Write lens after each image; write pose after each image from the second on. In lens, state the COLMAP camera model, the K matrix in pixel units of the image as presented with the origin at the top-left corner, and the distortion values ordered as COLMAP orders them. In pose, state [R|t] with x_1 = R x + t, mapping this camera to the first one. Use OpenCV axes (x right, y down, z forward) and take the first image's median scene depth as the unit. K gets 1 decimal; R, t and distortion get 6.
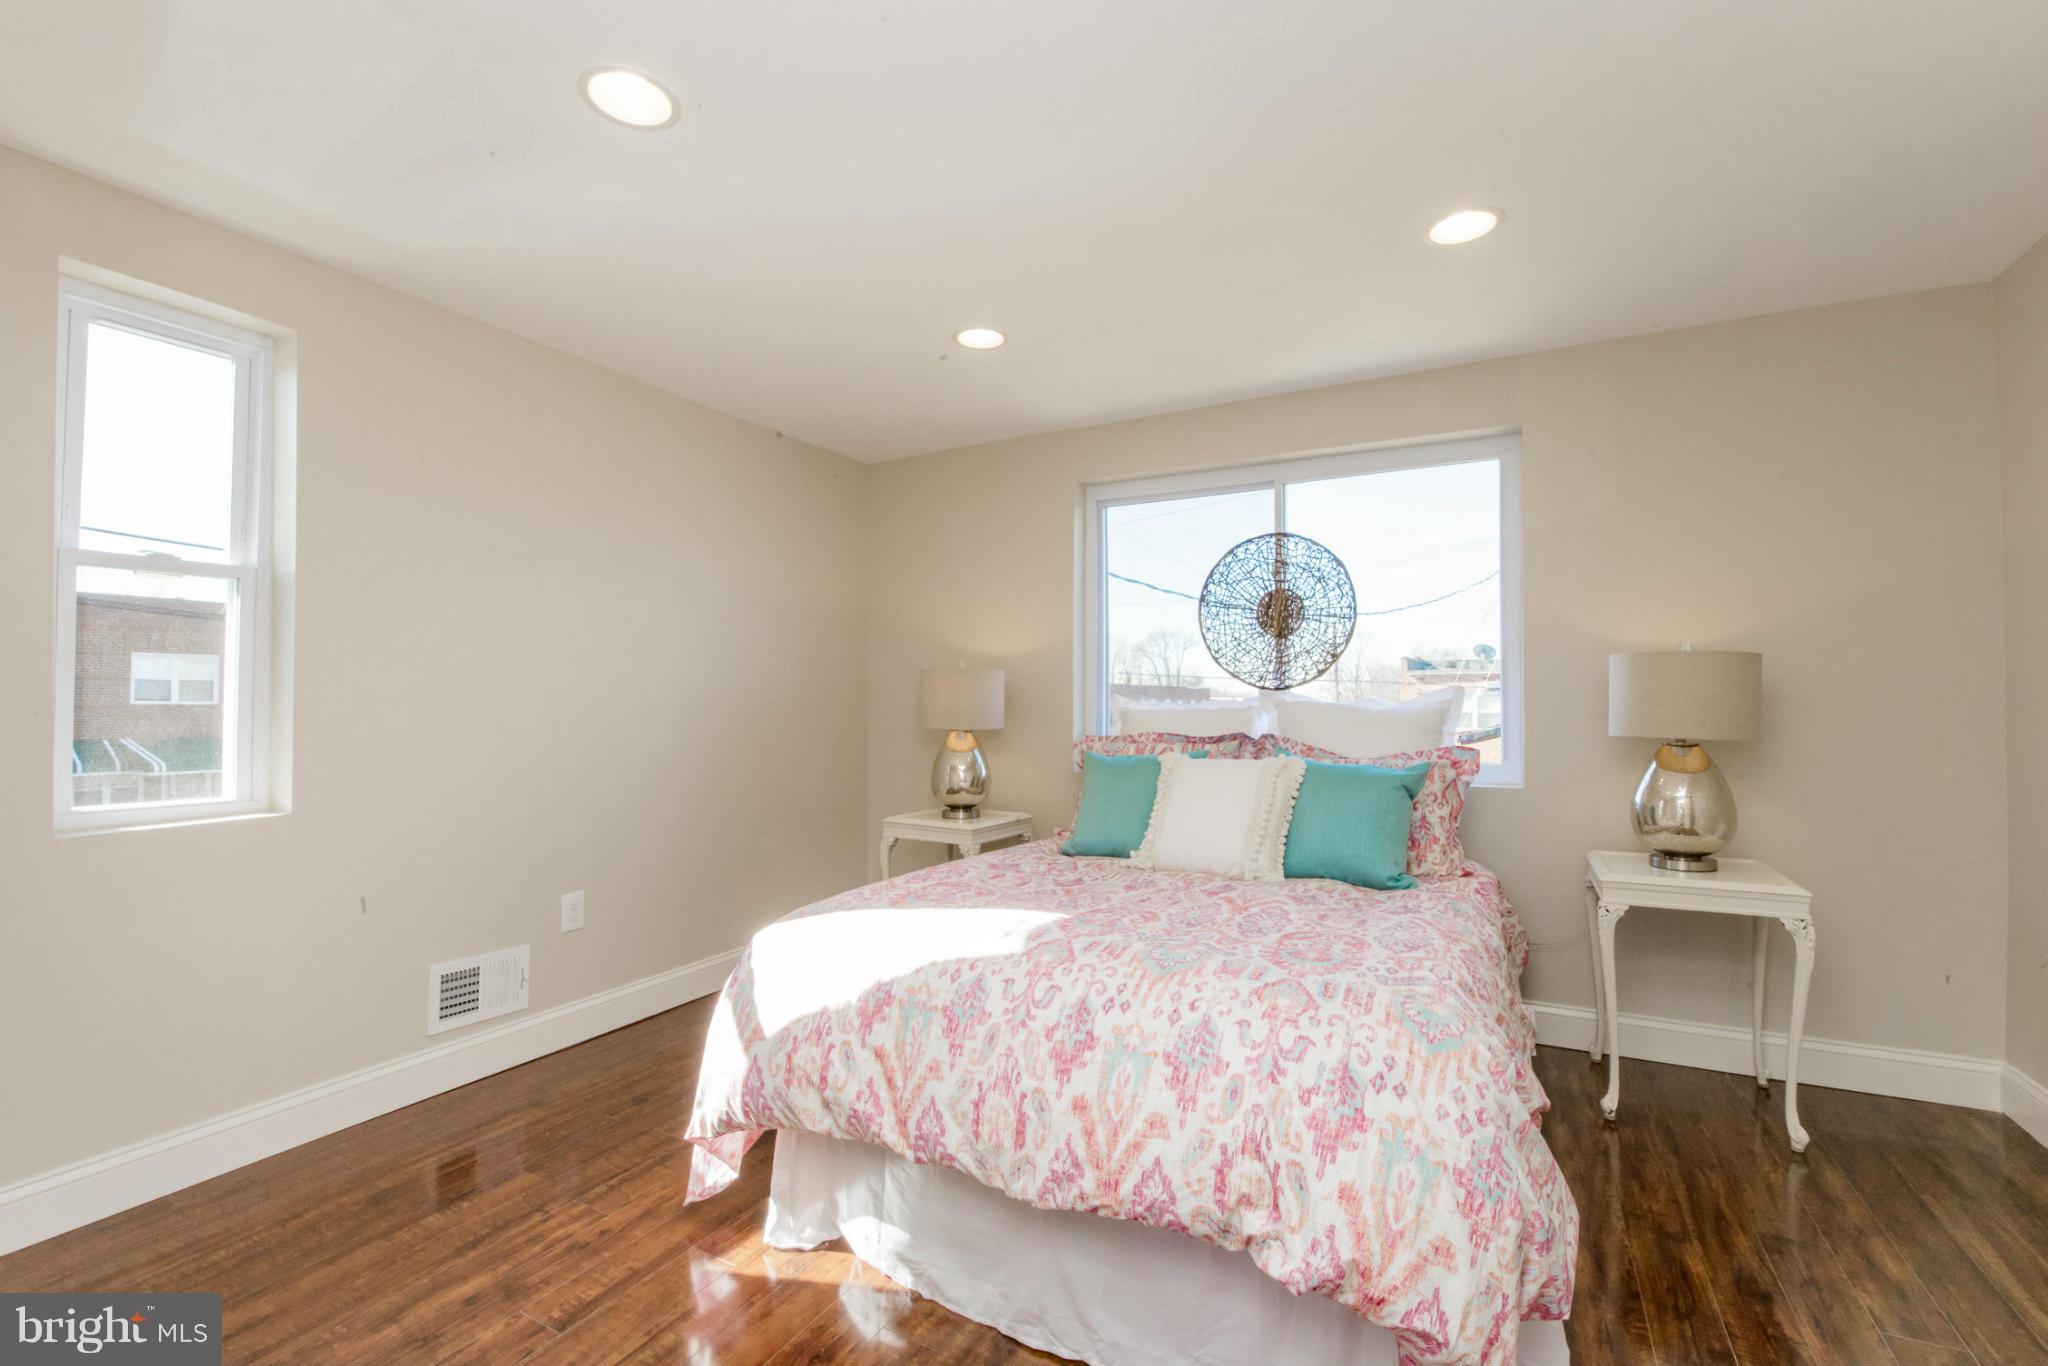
lens RADIAL K [[885.7, 0, 1016.0], [0, 885.7, 697.3], [0, 0, 1]] dist [0.004089, -0.006440]
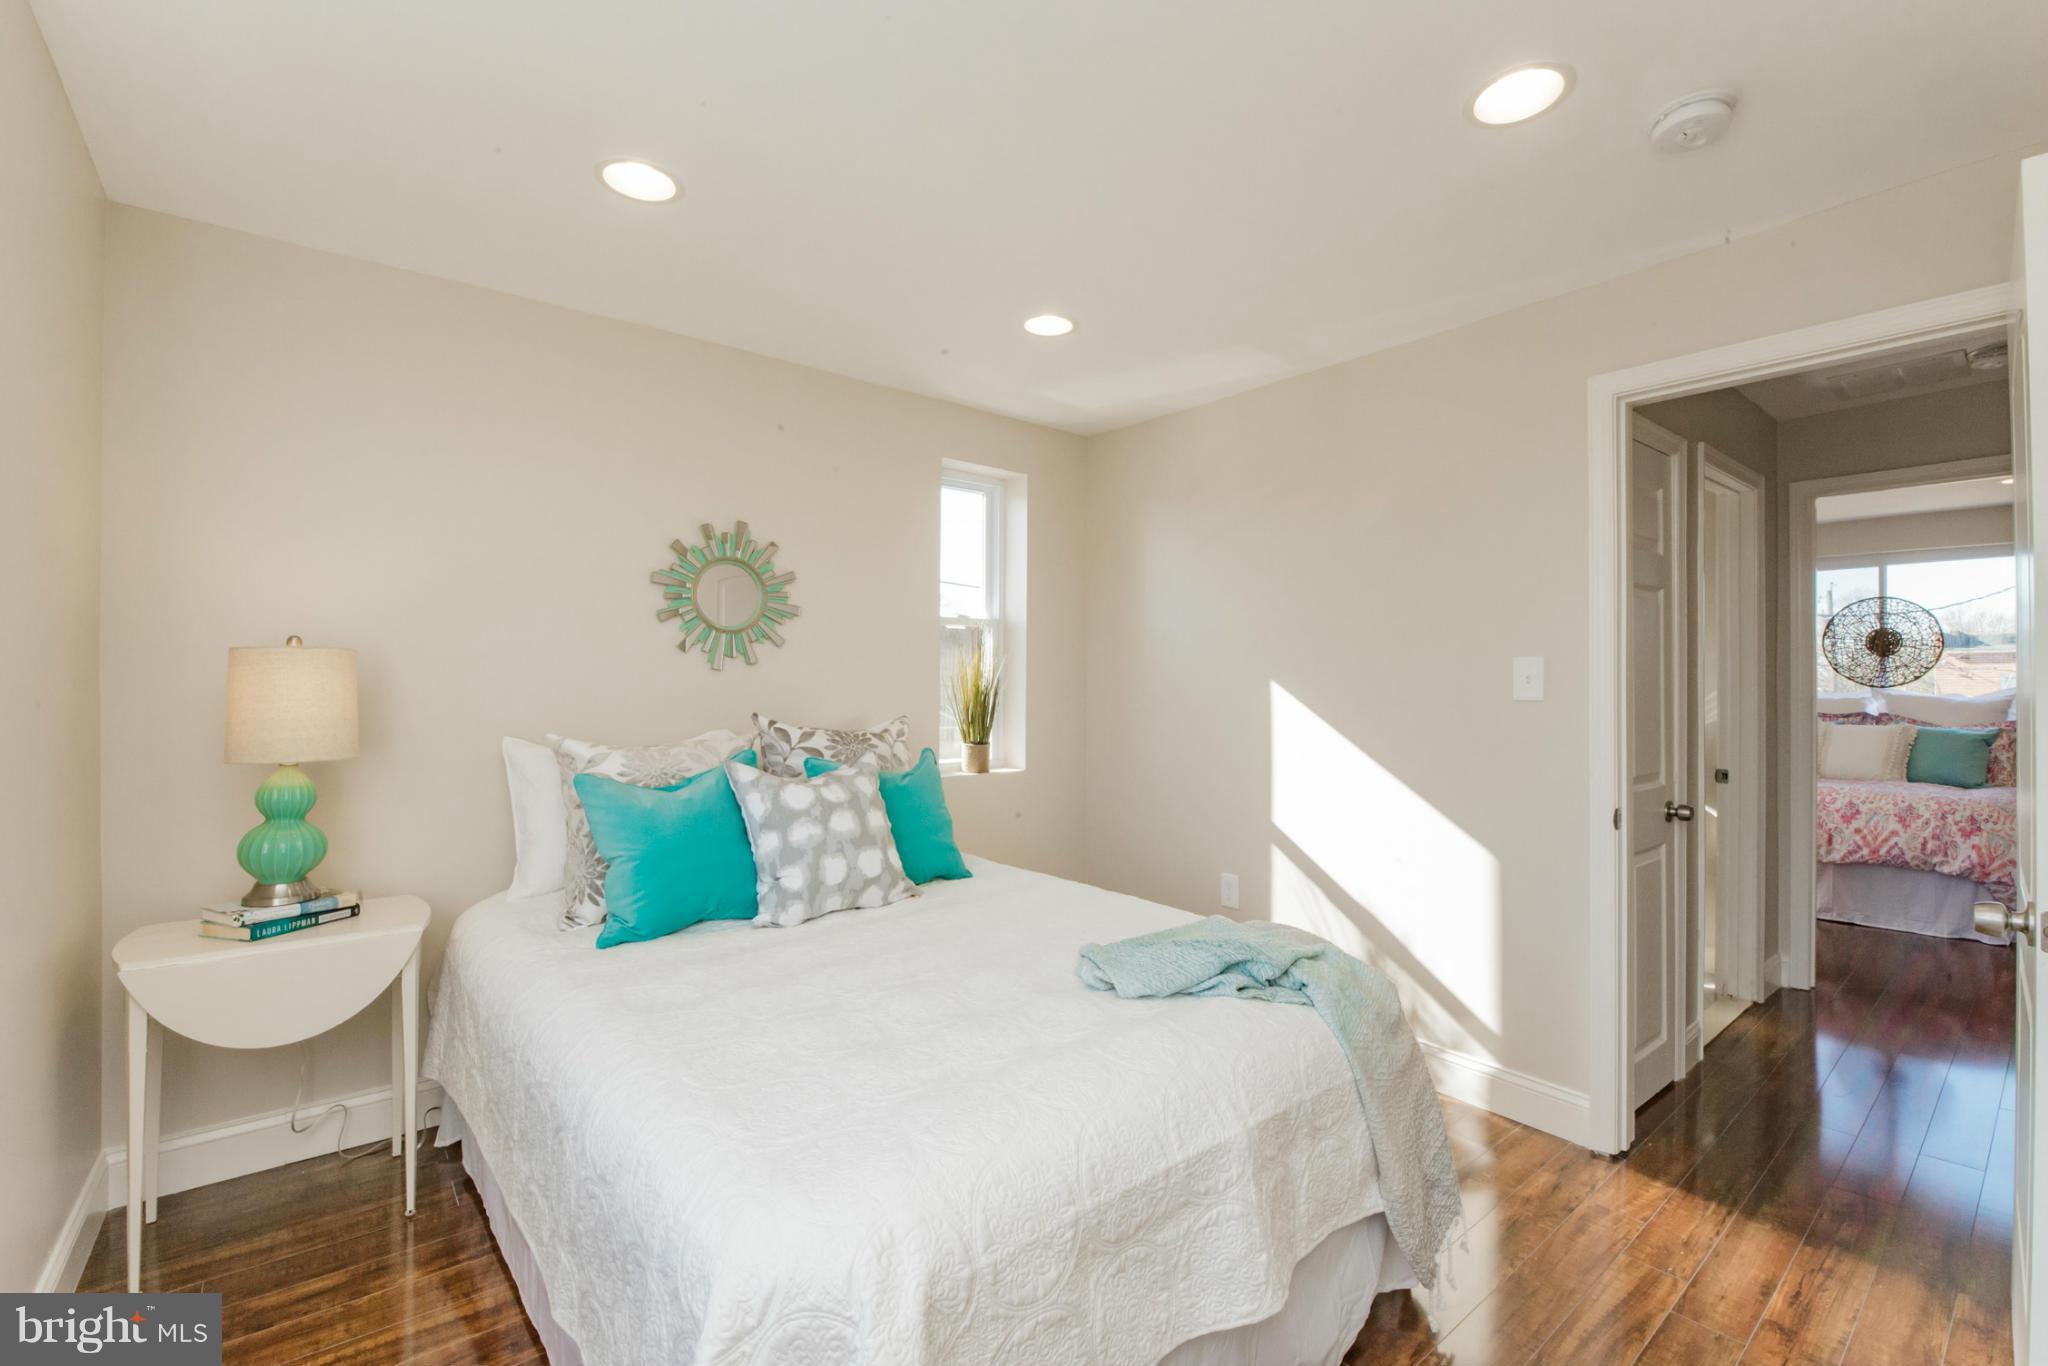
lens RADIAL K [[881.6, 0, 1027.4], [0, 881.6, 693.0], [0, 0, 1]] dist [0.001349, -0.007314]
pose [[0.926378, -0.002225, -0.376588, -1.480980], [0.007539, 0.999892, 0.012637, -0.078442], [0.376520, -0.014546, 0.926294, -2.959634]]
